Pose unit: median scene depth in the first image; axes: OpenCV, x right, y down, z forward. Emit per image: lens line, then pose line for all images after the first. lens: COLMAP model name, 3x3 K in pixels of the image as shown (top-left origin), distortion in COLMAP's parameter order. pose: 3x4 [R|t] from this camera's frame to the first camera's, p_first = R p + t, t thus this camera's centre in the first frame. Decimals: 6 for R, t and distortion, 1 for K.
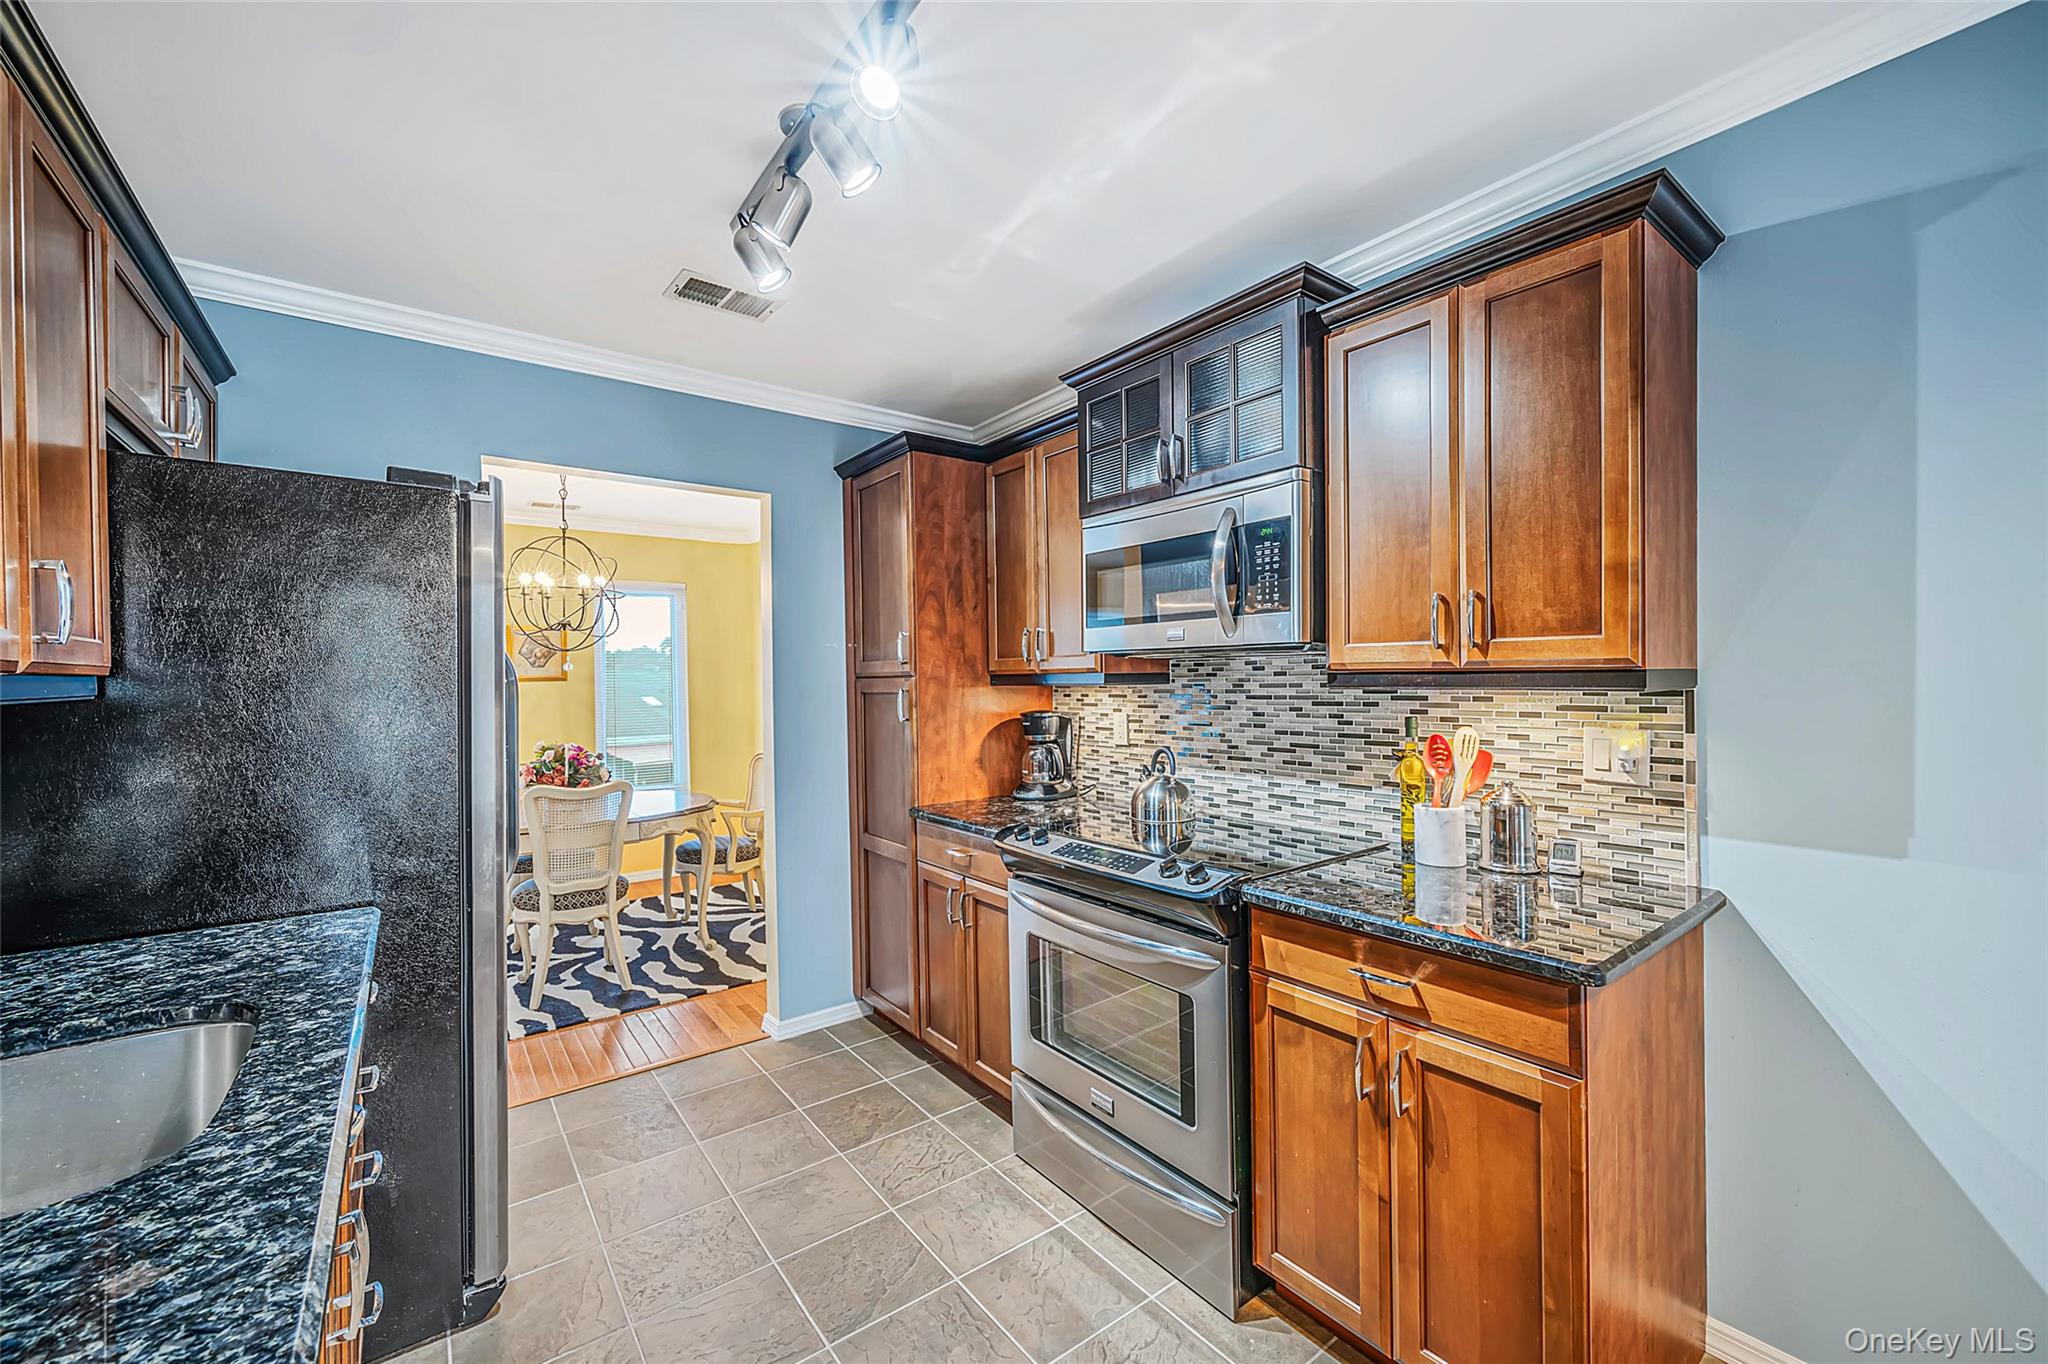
lens RADIAL K [[812.6, 0, 1025.2], [0, 812.6, 683.7], [0, 0, 1]] dist [-0.001834, -0.000844]
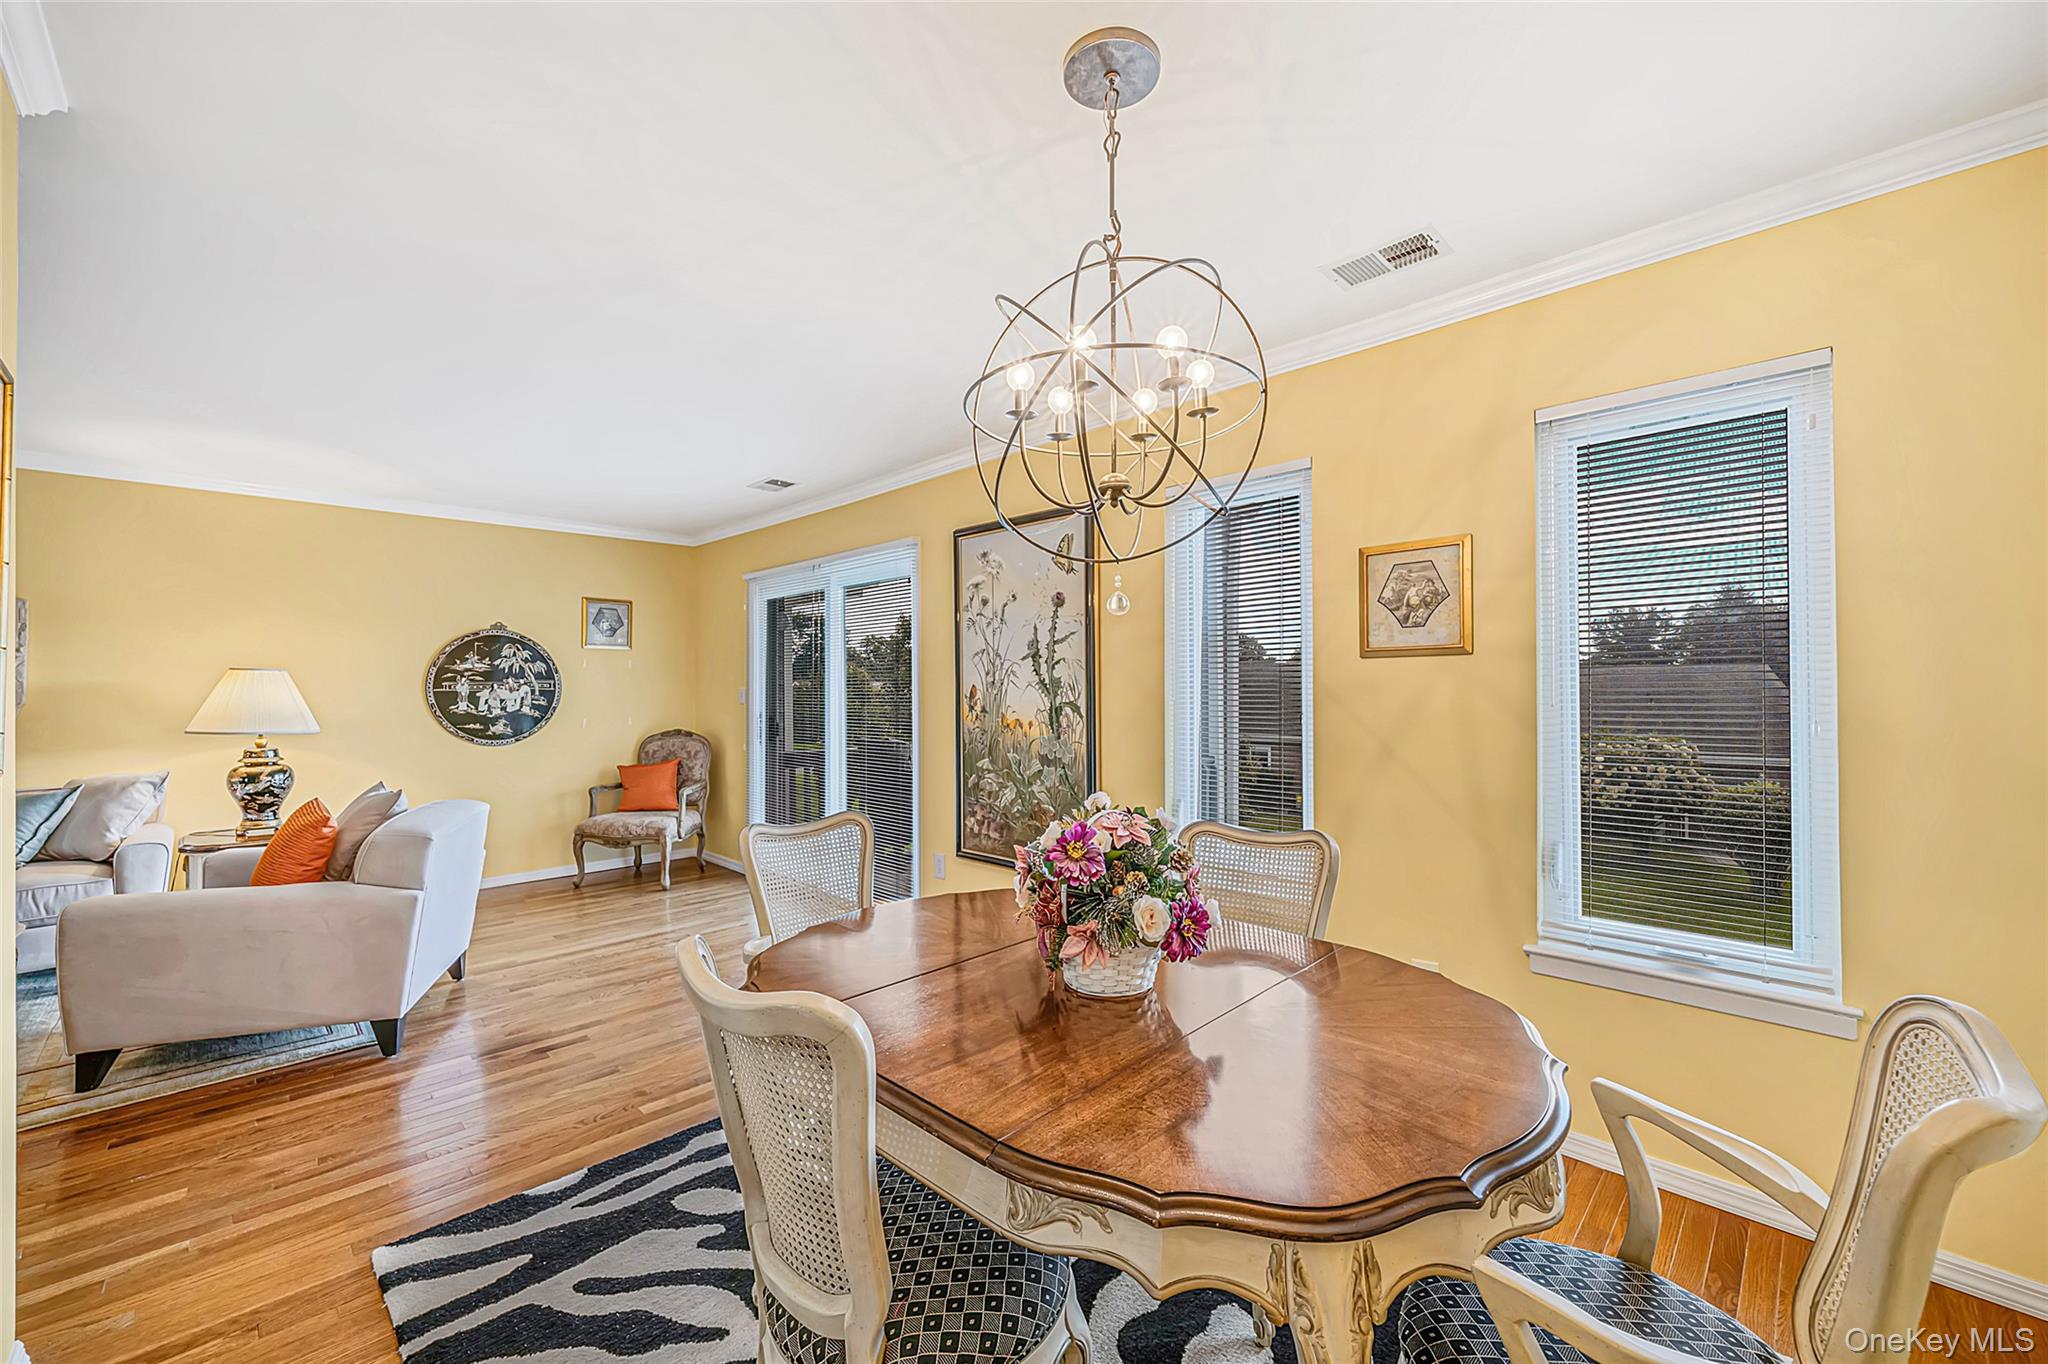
lens RADIAL K [[812.6, 0, 1036.8], [0, 812.6, 683.9], [0, 0, 1]] dist [-0.001834, -0.000844]
pose [[0.139985, 0.005442, -0.990139, -0.325495], [-0.000431, 0.999985, 0.005435, 0.022904], [0.990154, -0.000334, 0.139985, 1.524297]]
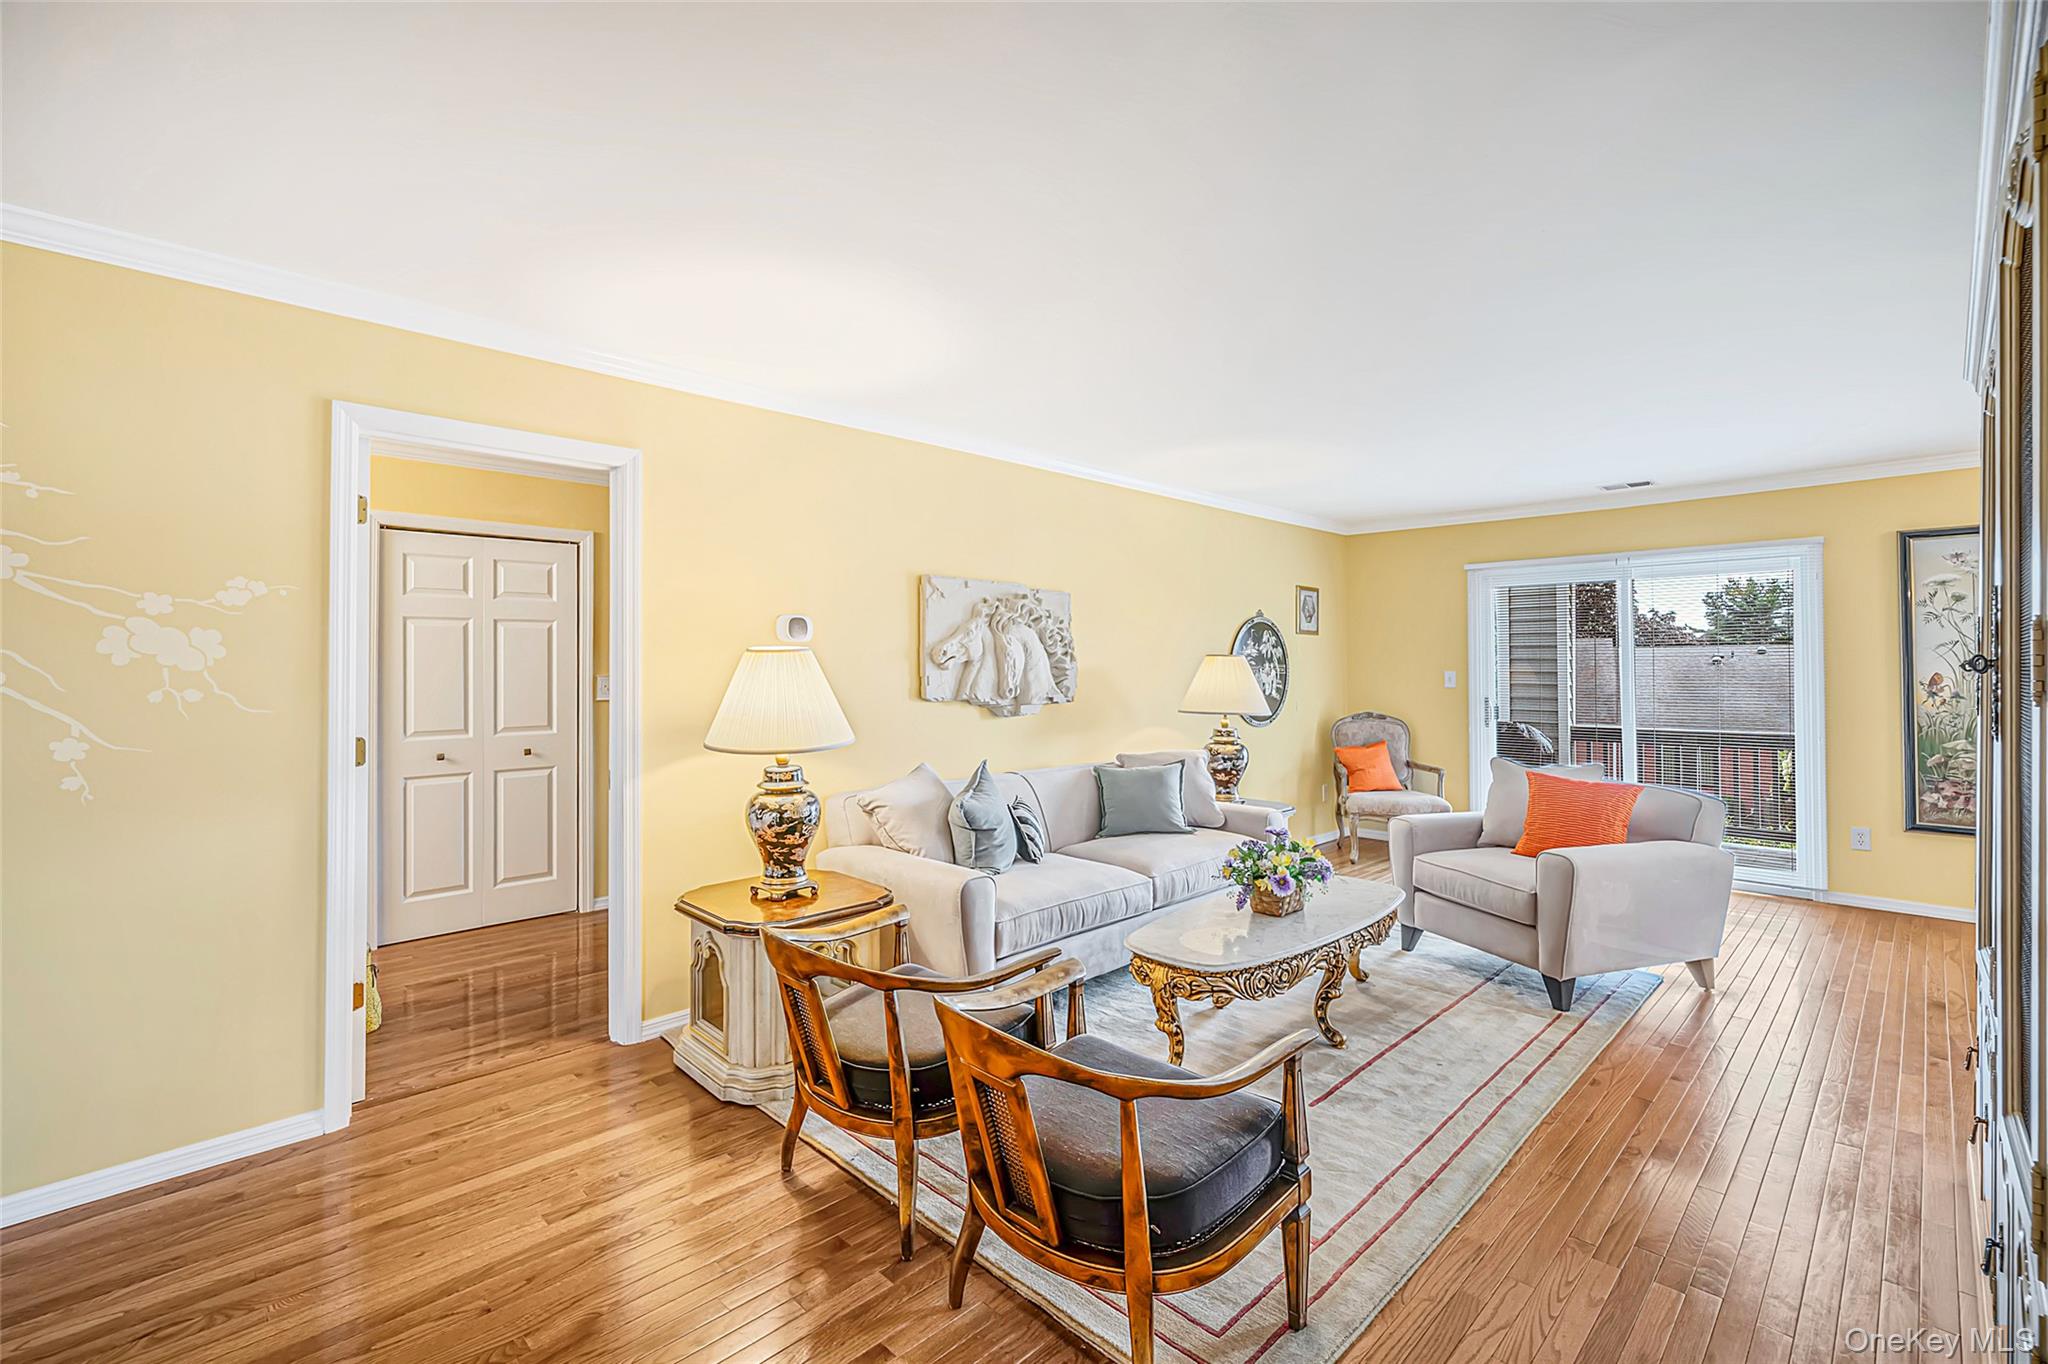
lens RADIAL K [[898.2, 0, 1005.4], [0, 898.2, 654.7], [0, 0, 1]] dist [-0.004483, -0.000251]
pose [[0.118530, -0.001844, -0.992949, -0.243873], [-0.003618, 0.999991, -0.002289, 0.005532], [0.992944, 0.003864, 0.118522, -0.611284]]
